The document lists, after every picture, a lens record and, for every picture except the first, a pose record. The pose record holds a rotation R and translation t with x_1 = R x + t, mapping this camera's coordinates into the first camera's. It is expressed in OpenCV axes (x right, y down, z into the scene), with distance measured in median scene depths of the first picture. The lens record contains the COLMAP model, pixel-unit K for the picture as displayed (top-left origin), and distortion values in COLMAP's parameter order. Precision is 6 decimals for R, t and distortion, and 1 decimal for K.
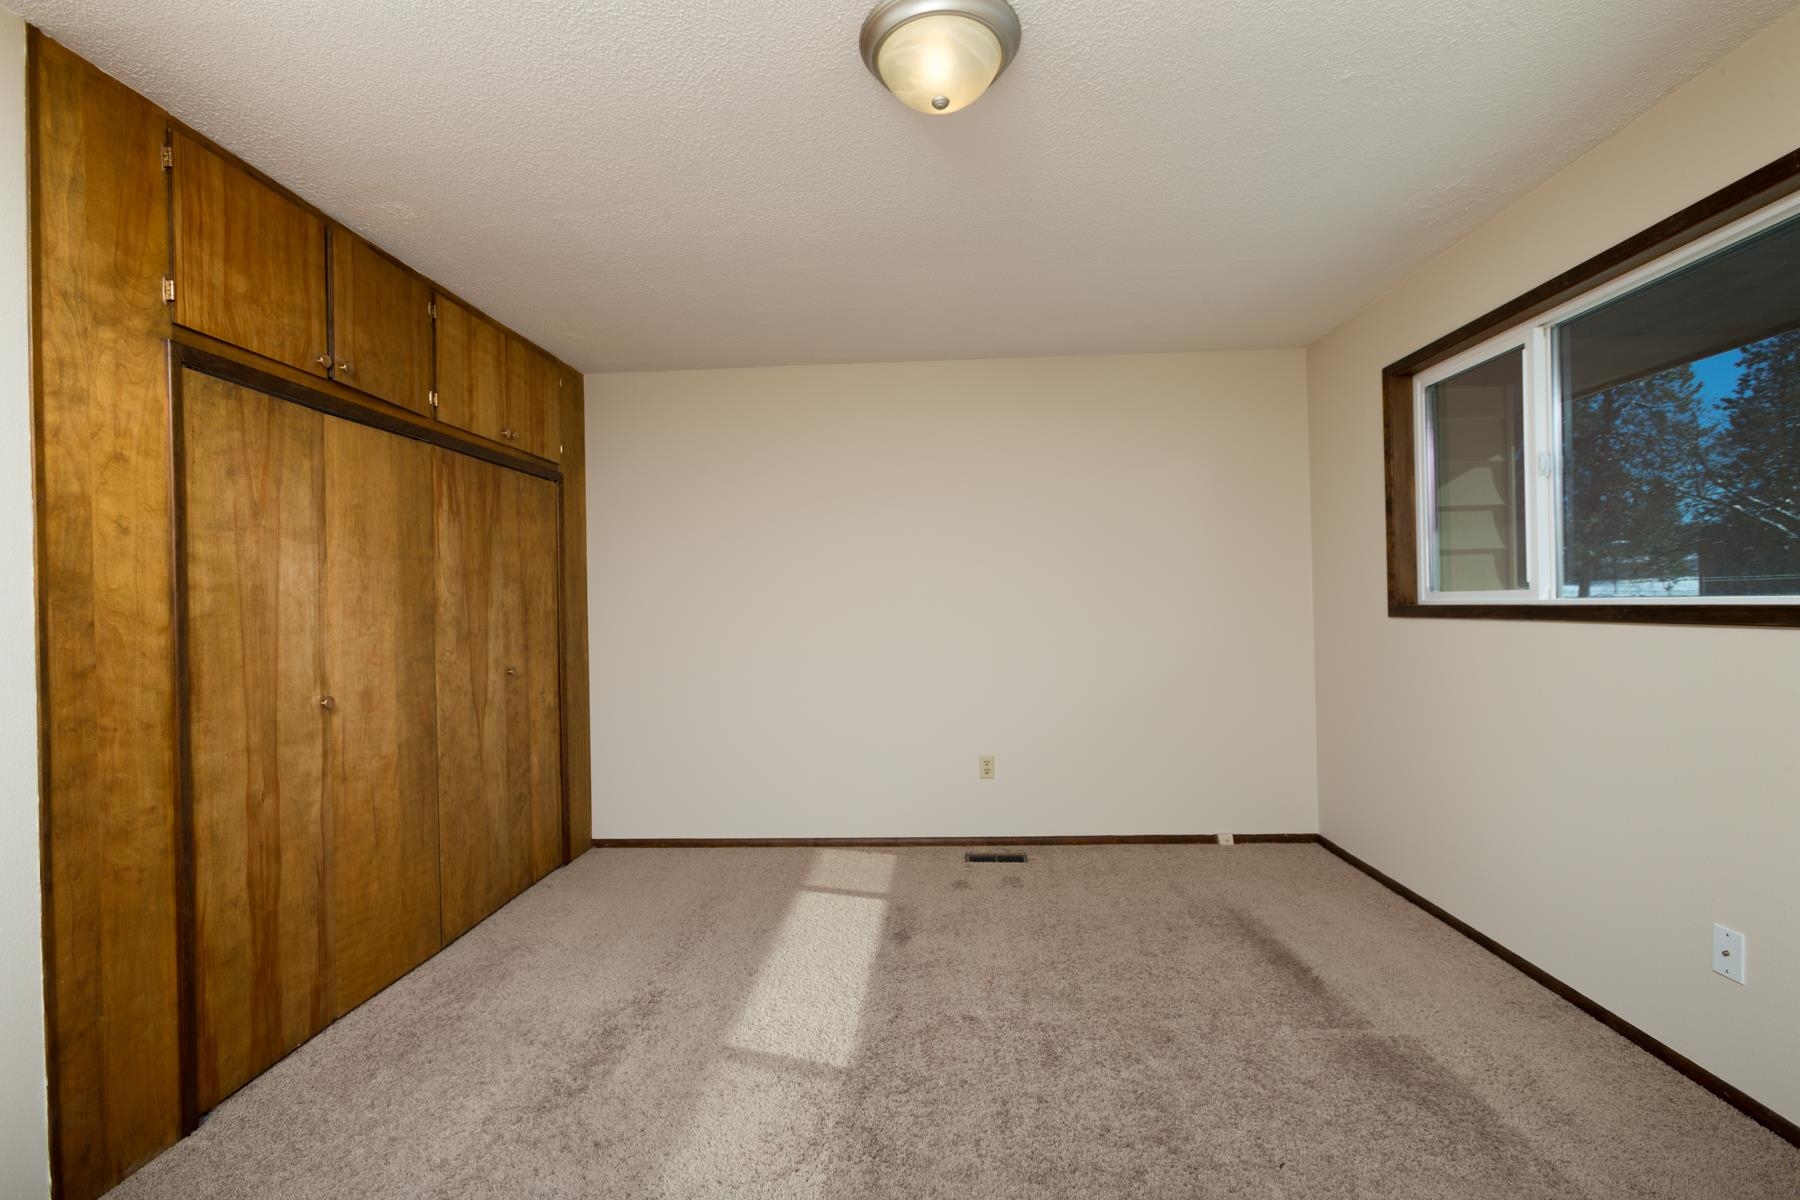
lens RADIAL K [[818.0, 0, 912.3], [0, 818.0, 601.5], [0, 0, 1]] dist [-0.032109, 0.022068]
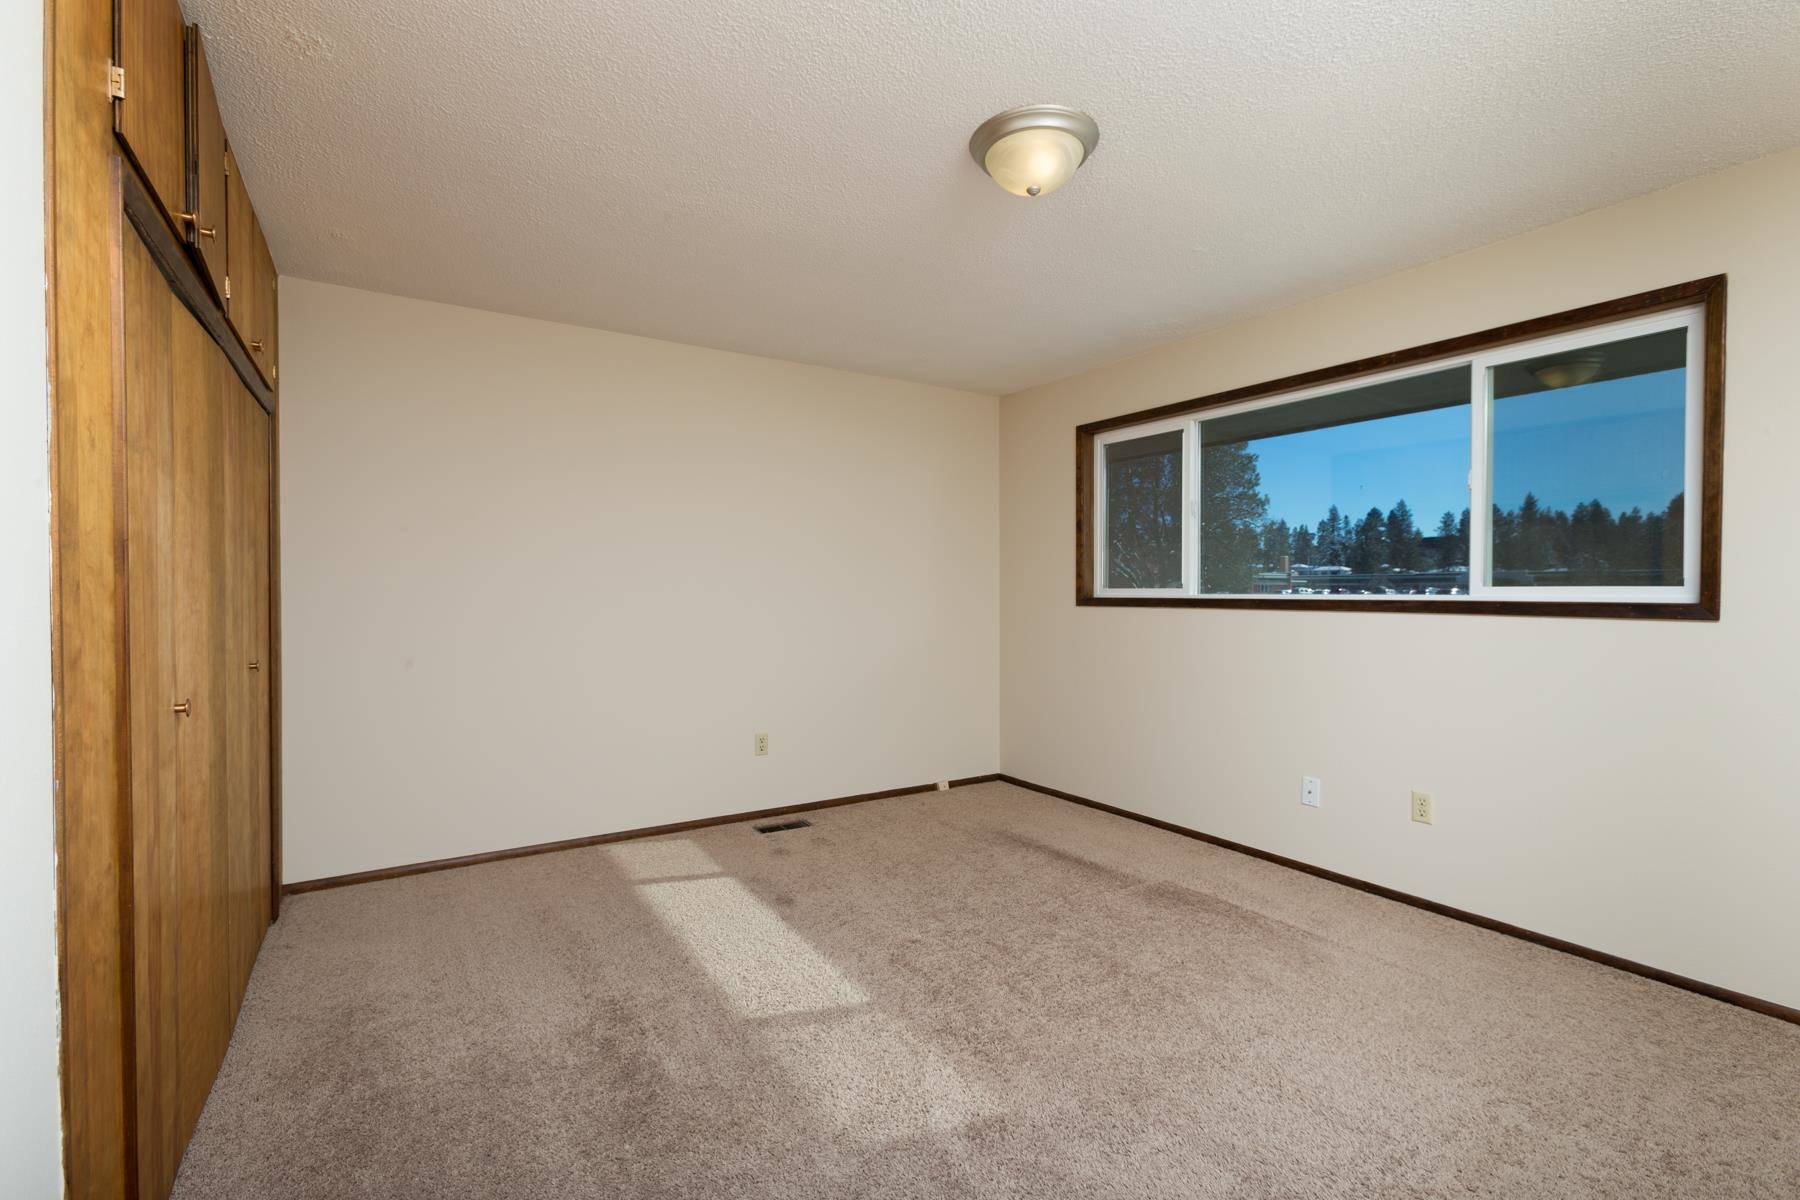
lens RADIAL K [[818.0, 0, 912.3], [0, 818.0, 601.5], [0, 0, 1]] dist [-0.032109, 0.022068]
pose [[0.802287, 0.015136, 0.596747, -0.481491], [-0.020988, 0.999776, 0.002857, 0.013650], [-0.596569, -0.014817, 0.802425, 0.048984]]
